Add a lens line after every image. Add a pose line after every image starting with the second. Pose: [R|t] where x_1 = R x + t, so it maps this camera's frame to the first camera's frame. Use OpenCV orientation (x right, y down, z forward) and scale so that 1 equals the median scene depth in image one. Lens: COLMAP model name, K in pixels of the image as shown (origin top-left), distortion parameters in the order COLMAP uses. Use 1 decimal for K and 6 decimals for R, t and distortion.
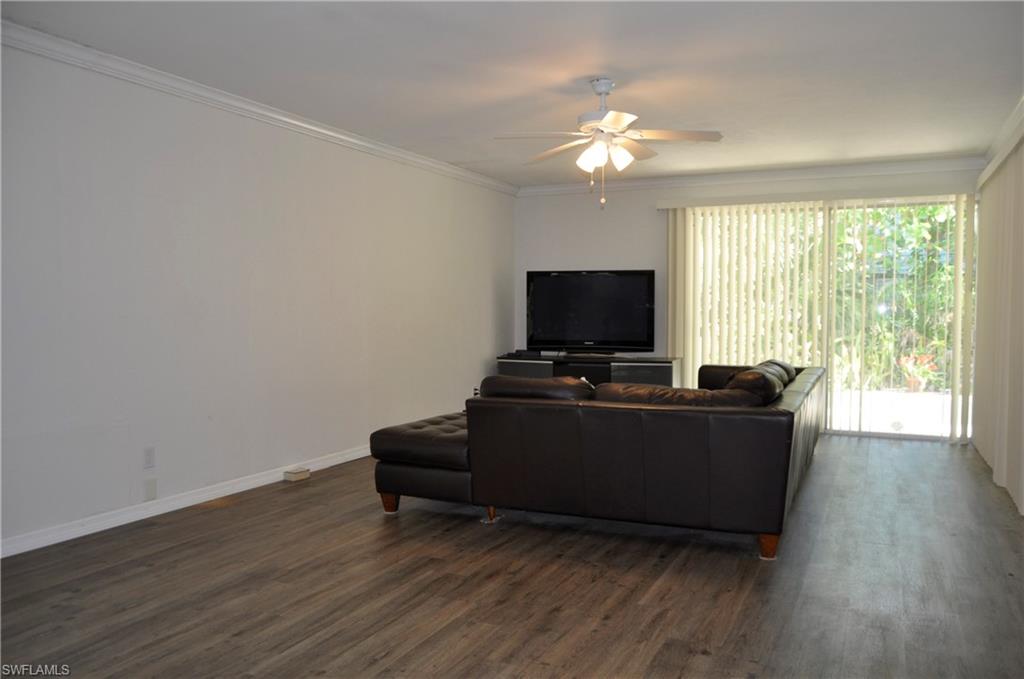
lens RADIAL K [[793.0, 0, 537.4], [0, 793.0, 344.9], [0, 0, 1]] dist [-0.018677, 0.010958]
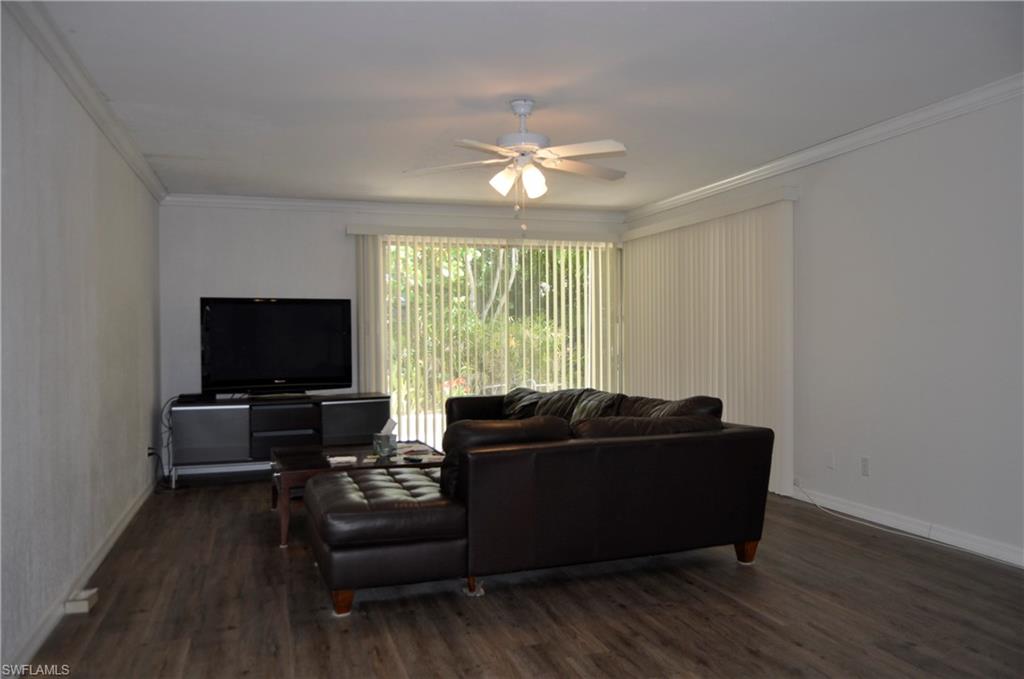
lens RADIAL K [[793.0, 0, 515.5], [0, 793.0, 338.8], [0, 0, 1]] dist [-0.018677, 0.010958]
pose [[0.734201, -0.011196, 0.678840, -0.664132], [0.042499, 0.998661, -0.029494, -0.024500], [-0.677601, 0.050504, 0.733694, 0.372318]]
